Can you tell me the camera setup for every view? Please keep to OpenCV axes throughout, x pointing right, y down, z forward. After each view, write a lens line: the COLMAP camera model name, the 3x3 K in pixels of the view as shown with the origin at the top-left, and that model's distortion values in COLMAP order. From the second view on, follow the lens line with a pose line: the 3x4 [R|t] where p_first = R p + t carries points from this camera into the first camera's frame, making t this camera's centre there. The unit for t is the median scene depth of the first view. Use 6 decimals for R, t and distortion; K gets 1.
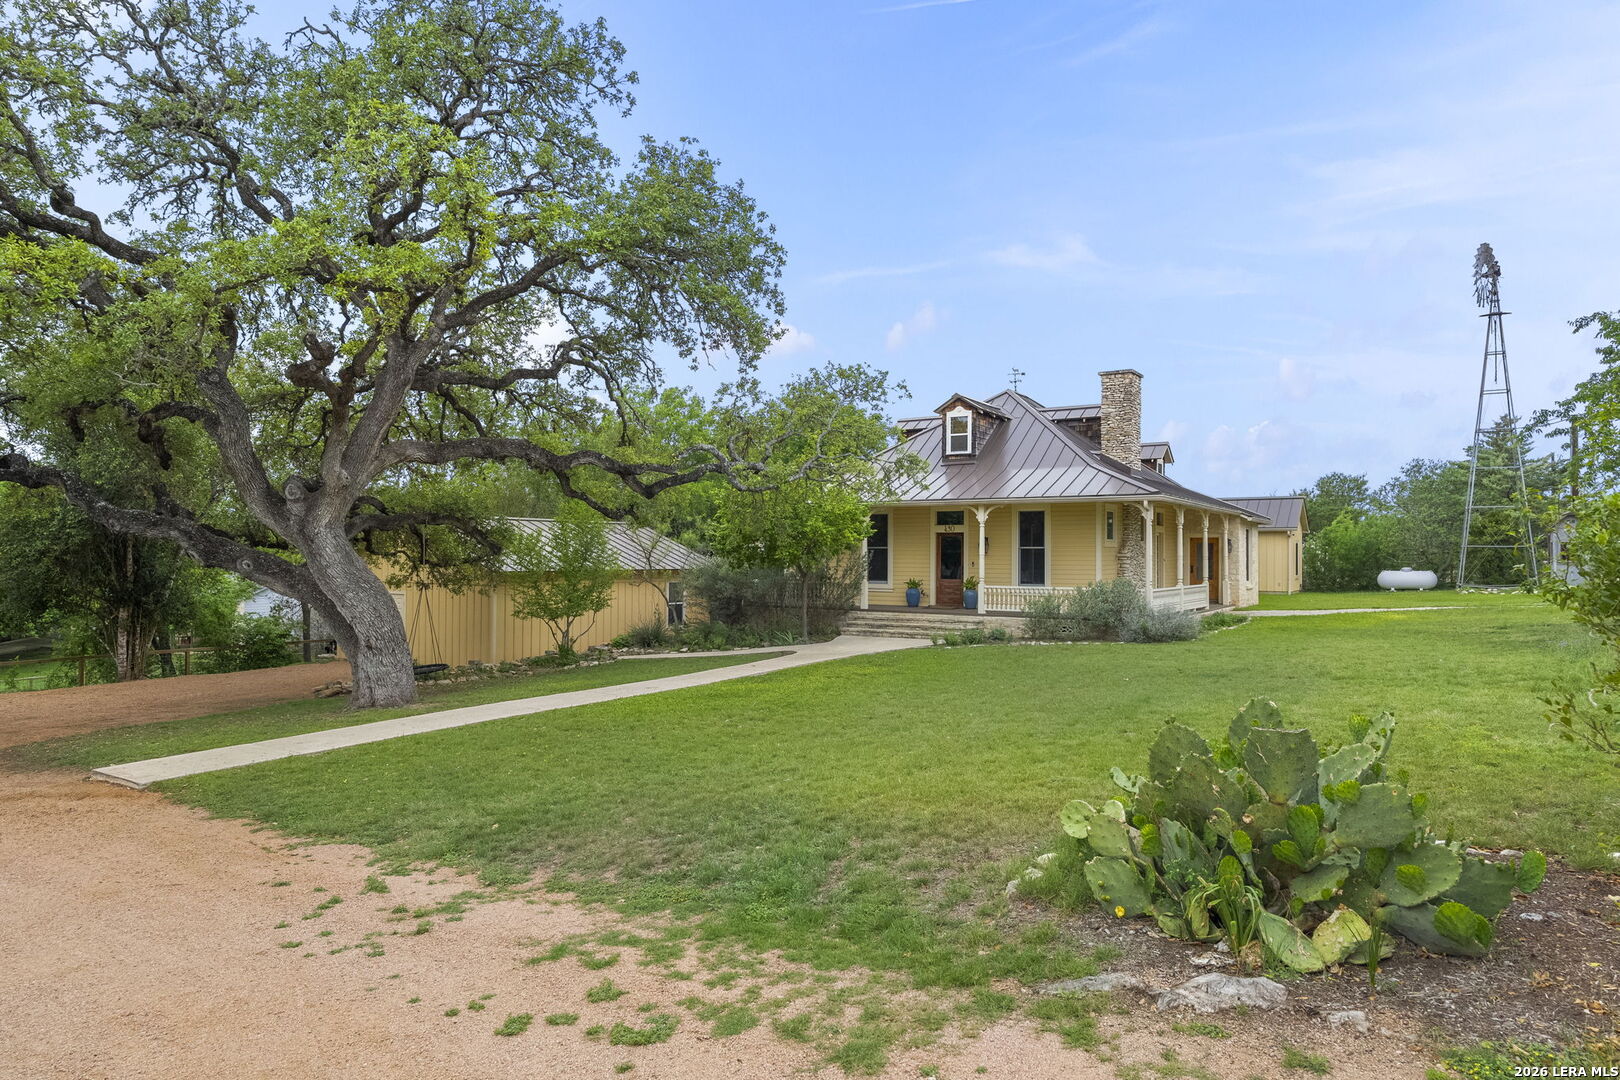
lens RADIAL K [[988.5, 0, 810.0], [0, 988.5, 540.0], [0, 0, 1]] dist [0.000742, 0.000893]
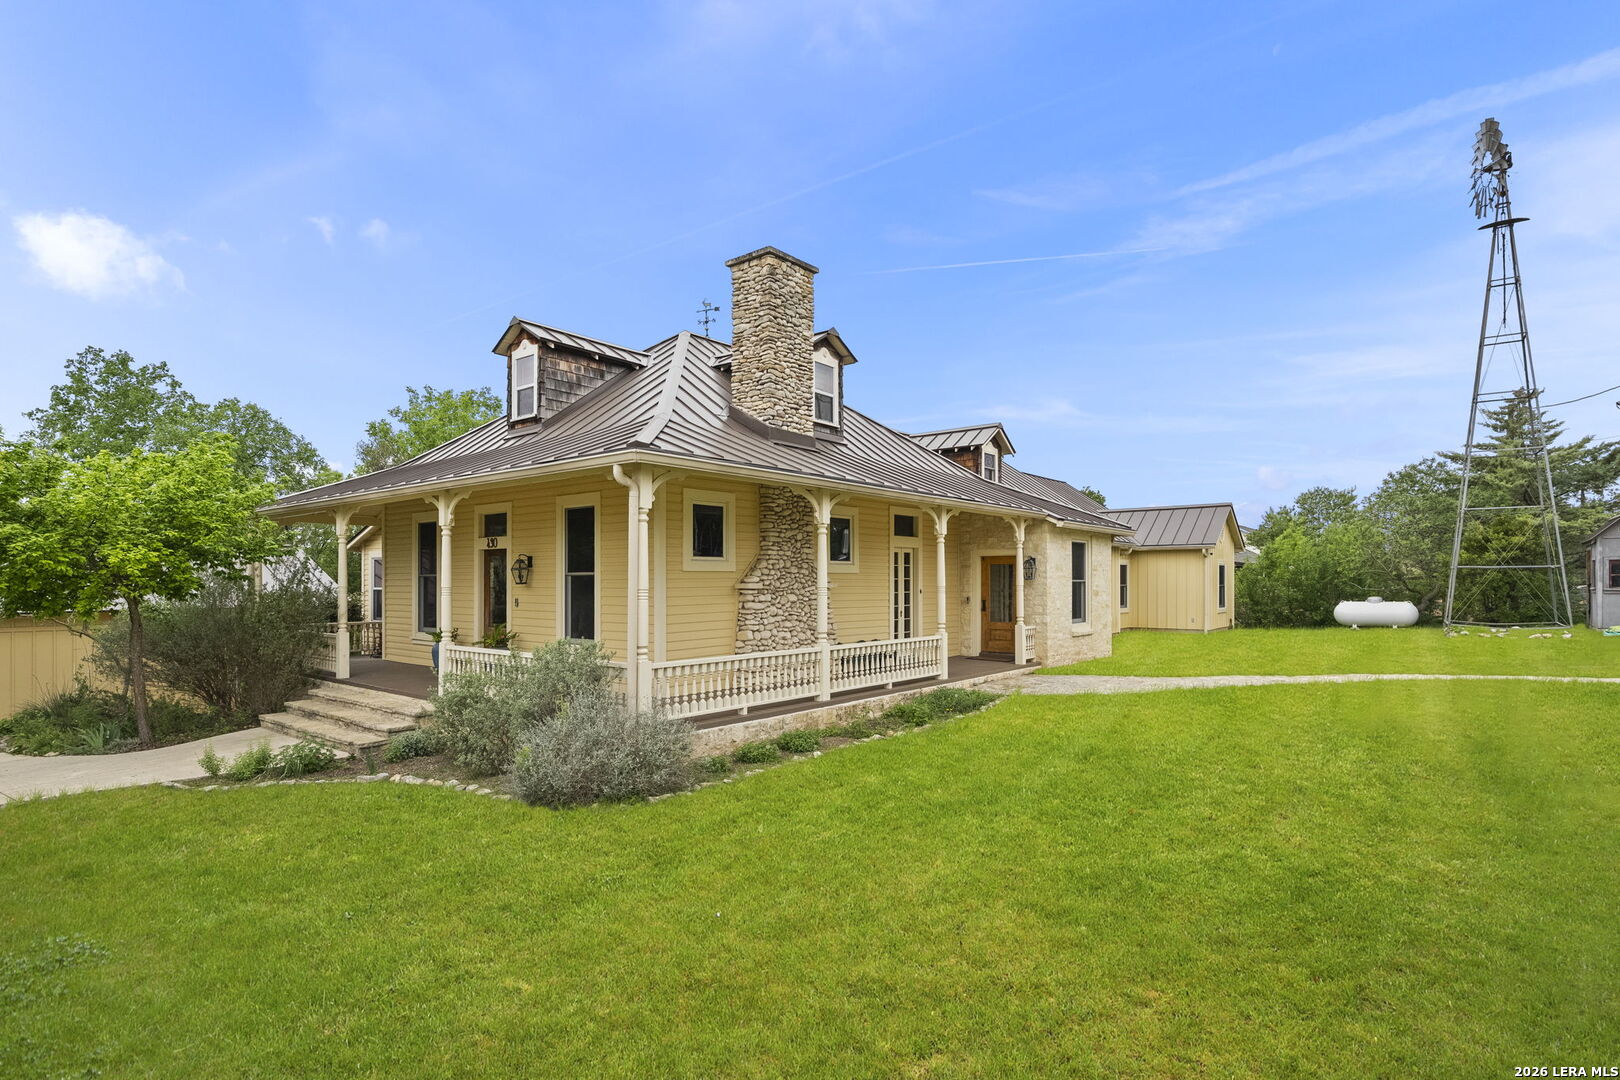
lens RADIAL K [[808.8, 0, 811.3], [0, 808.8, 576.2], [0, 0, 1]] dist [-0.001350, 0.000007]
pose [[0.993681, -0.005662, -0.112095, 0.272716], [0.006862, 0.999923, 0.010329, 0.003686], [0.112028, -0.011033, 0.993644, 0.380839]]
